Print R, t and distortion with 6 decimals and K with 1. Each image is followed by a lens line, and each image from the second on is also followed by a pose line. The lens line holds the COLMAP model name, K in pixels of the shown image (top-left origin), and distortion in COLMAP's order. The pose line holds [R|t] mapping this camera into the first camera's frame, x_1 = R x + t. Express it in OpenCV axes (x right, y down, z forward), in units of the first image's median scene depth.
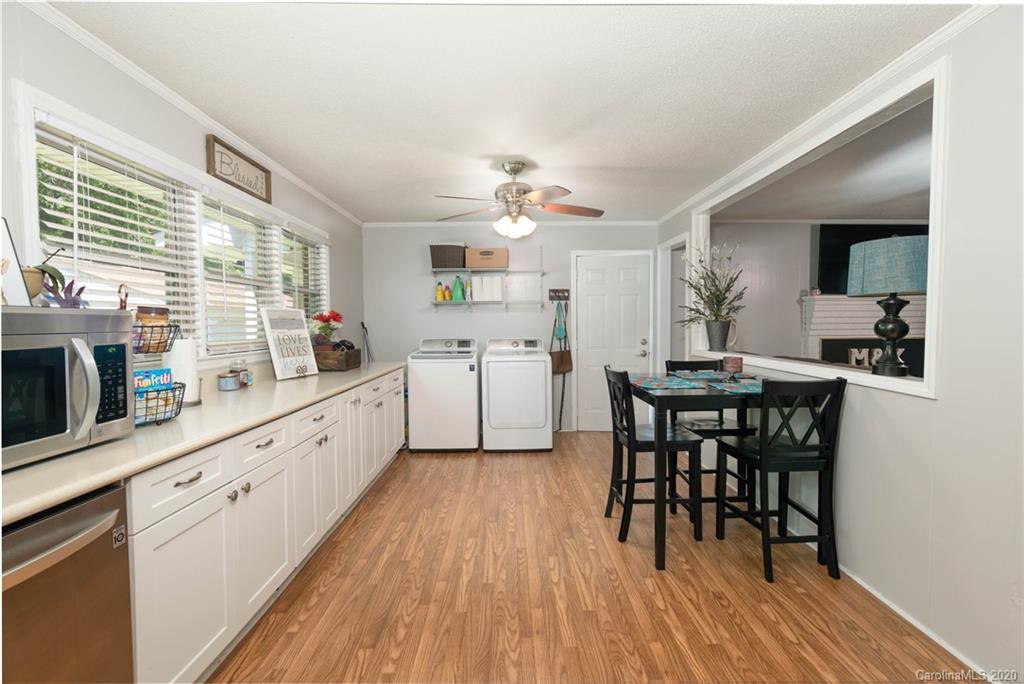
lens RADIAL K [[460.0, 0, 512.0], [0, 460.0, 342.0], [0, 0, 1]] dist [-0.000040, 0.000120]
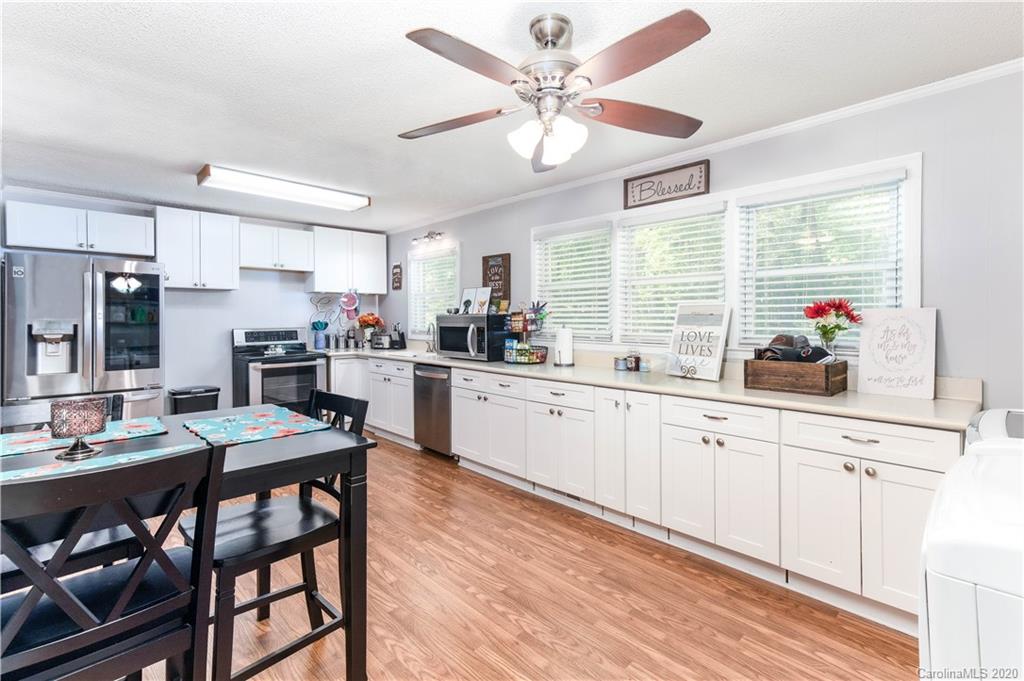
lens RADIAL K [[464.0, 0, 514.9], [0, 464.0, 319.1], [0, 0, 1]] dist [0.000517, 0.000049]
pose [[-0.721459, 0.003693, -0.692448, 0.530453], [-0.025606, 0.999160, 0.032007, -0.075467], [0.691984, 0.040822, -0.720758, 1.759924]]
